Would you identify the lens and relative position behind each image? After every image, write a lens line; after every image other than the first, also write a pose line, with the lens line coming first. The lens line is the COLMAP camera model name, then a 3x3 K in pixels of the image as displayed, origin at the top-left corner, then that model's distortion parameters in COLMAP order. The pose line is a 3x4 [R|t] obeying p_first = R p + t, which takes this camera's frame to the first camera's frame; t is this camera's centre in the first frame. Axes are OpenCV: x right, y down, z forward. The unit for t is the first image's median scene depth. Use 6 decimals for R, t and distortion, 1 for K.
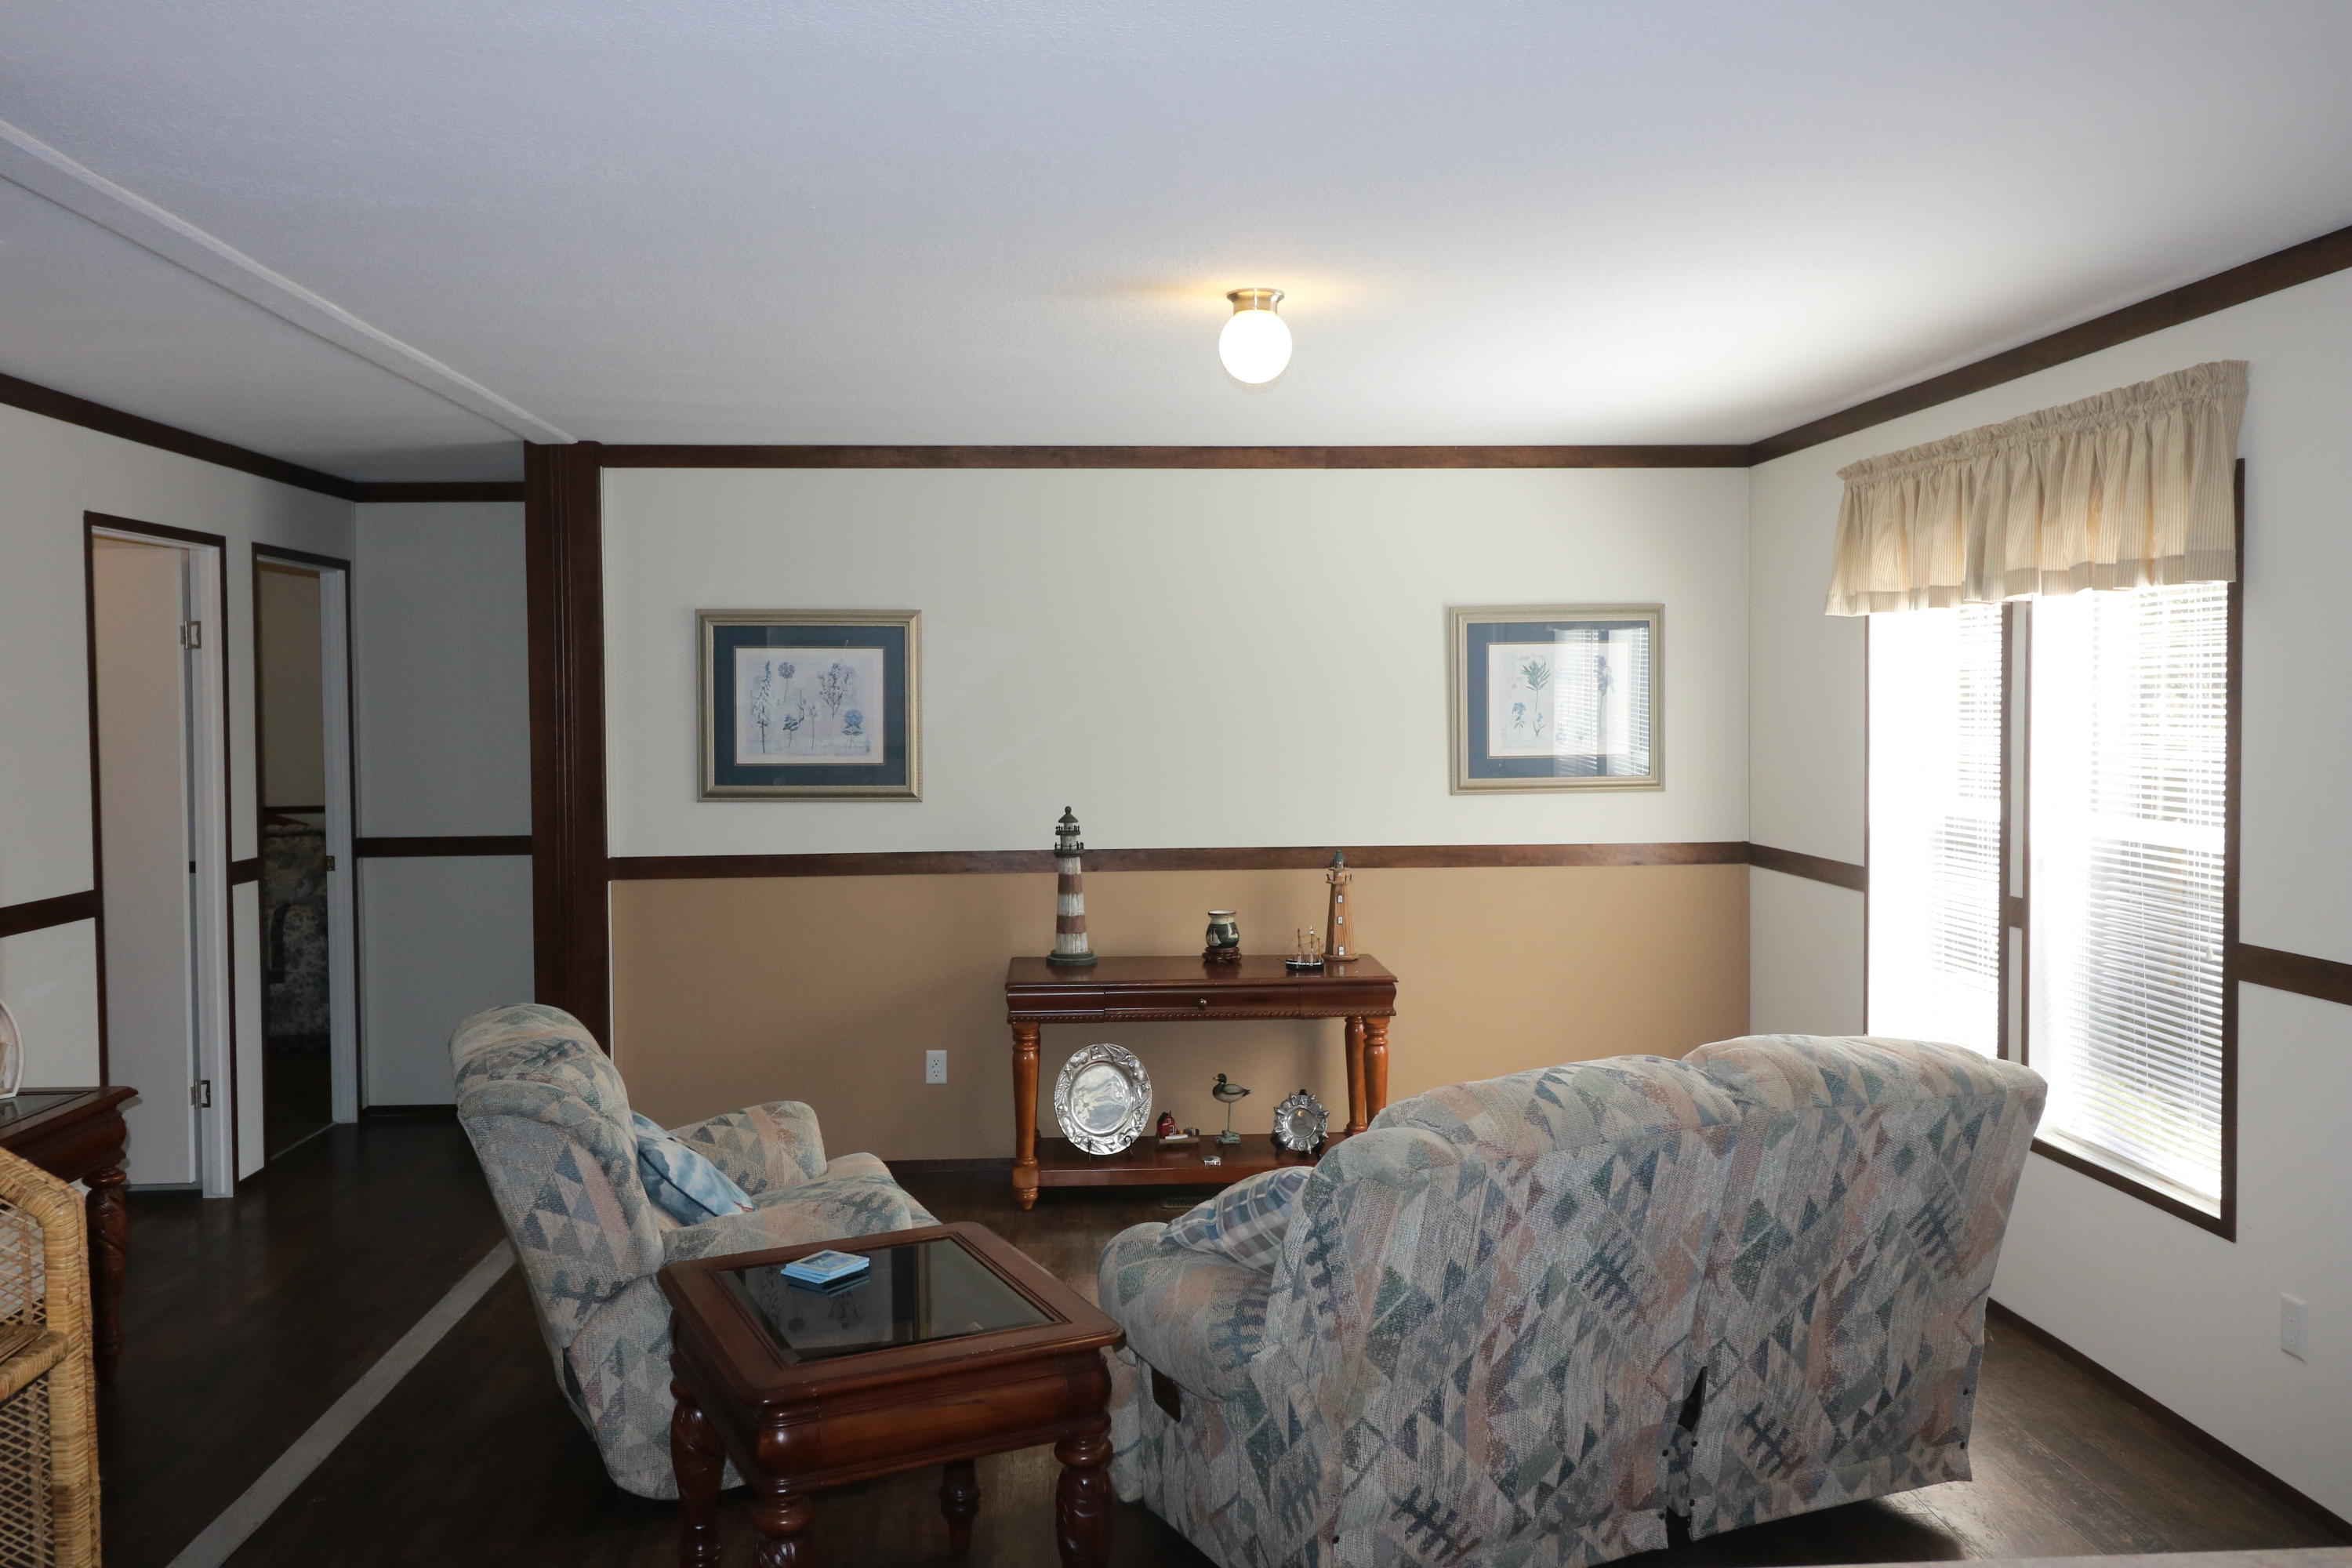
lens RADIAL K [[1855.7, 0, 1171.2], [0, 1855.7, 756.5], [0, 0, 1]] dist [0.037161, -0.013991]
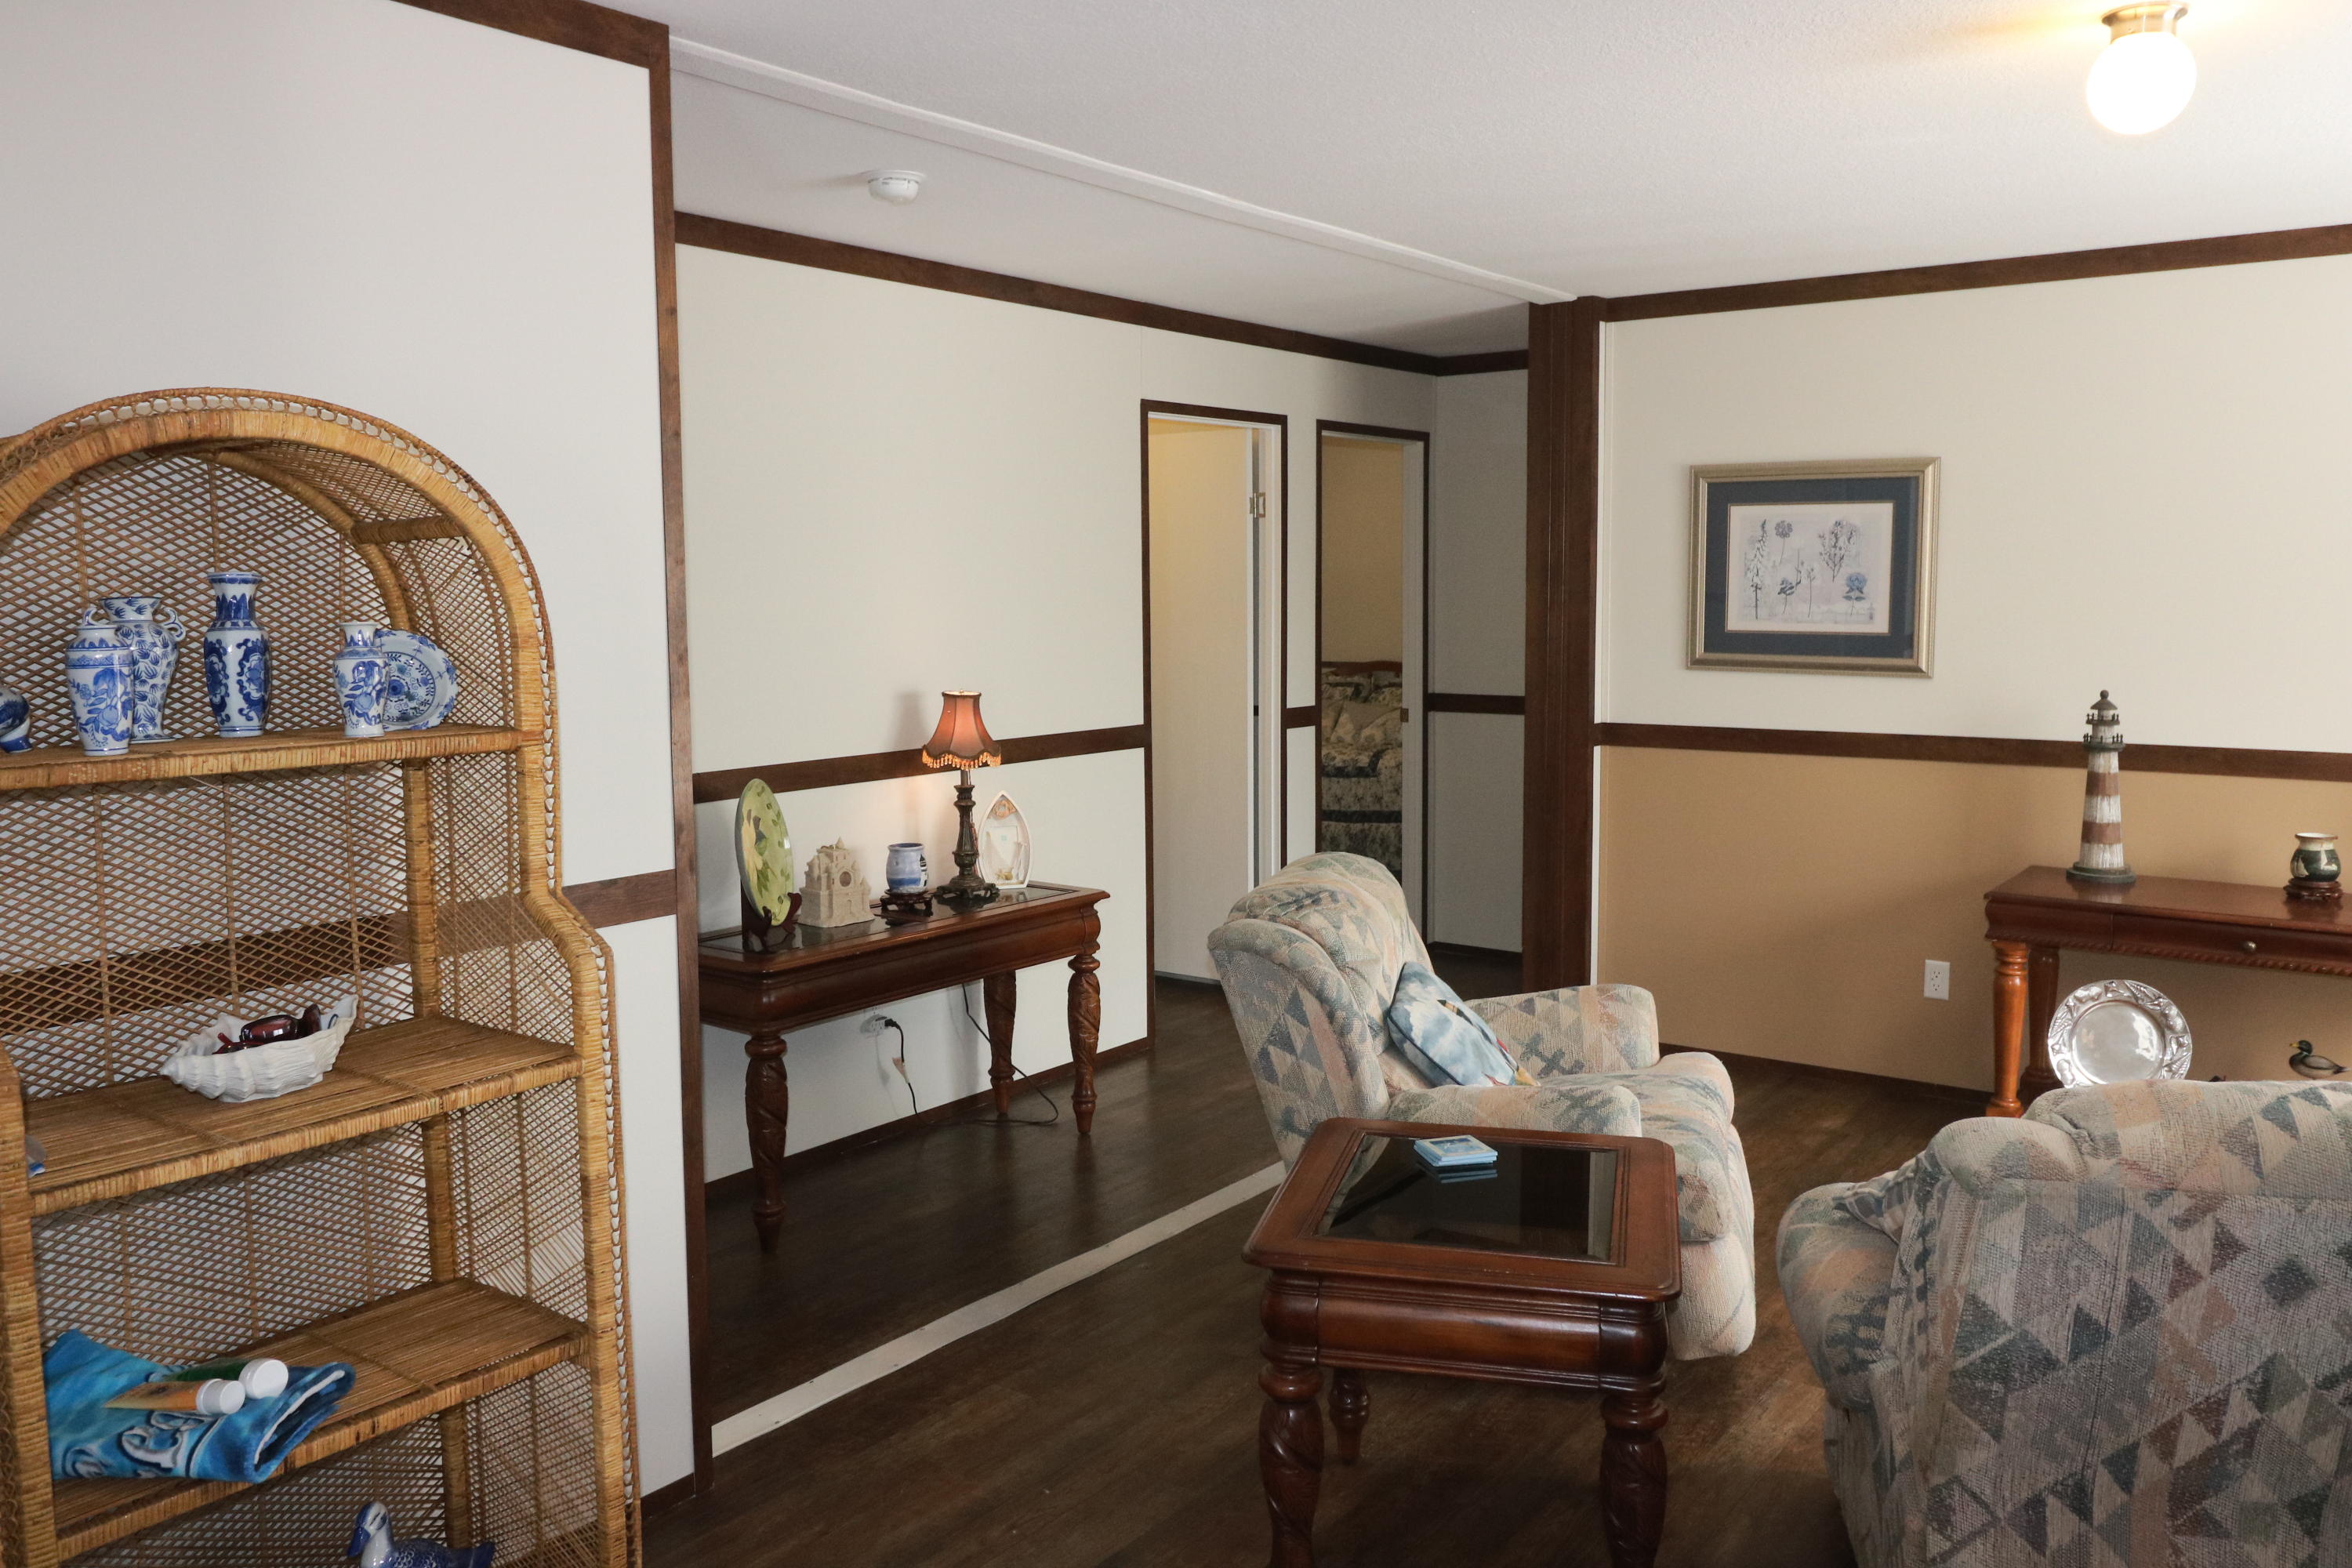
lens RADIAL K [[1855.7, 0, 1171.2], [0, 1855.7, 756.5], [0, 0, 1]] dist [0.037161, -0.013991]
pose [[0.769694, 0.065189, -0.635076, 0.183605], [-0.020799, 0.996806, 0.077111, 0.000984], [0.638074, -0.046143, 0.768591, 0.114498]]
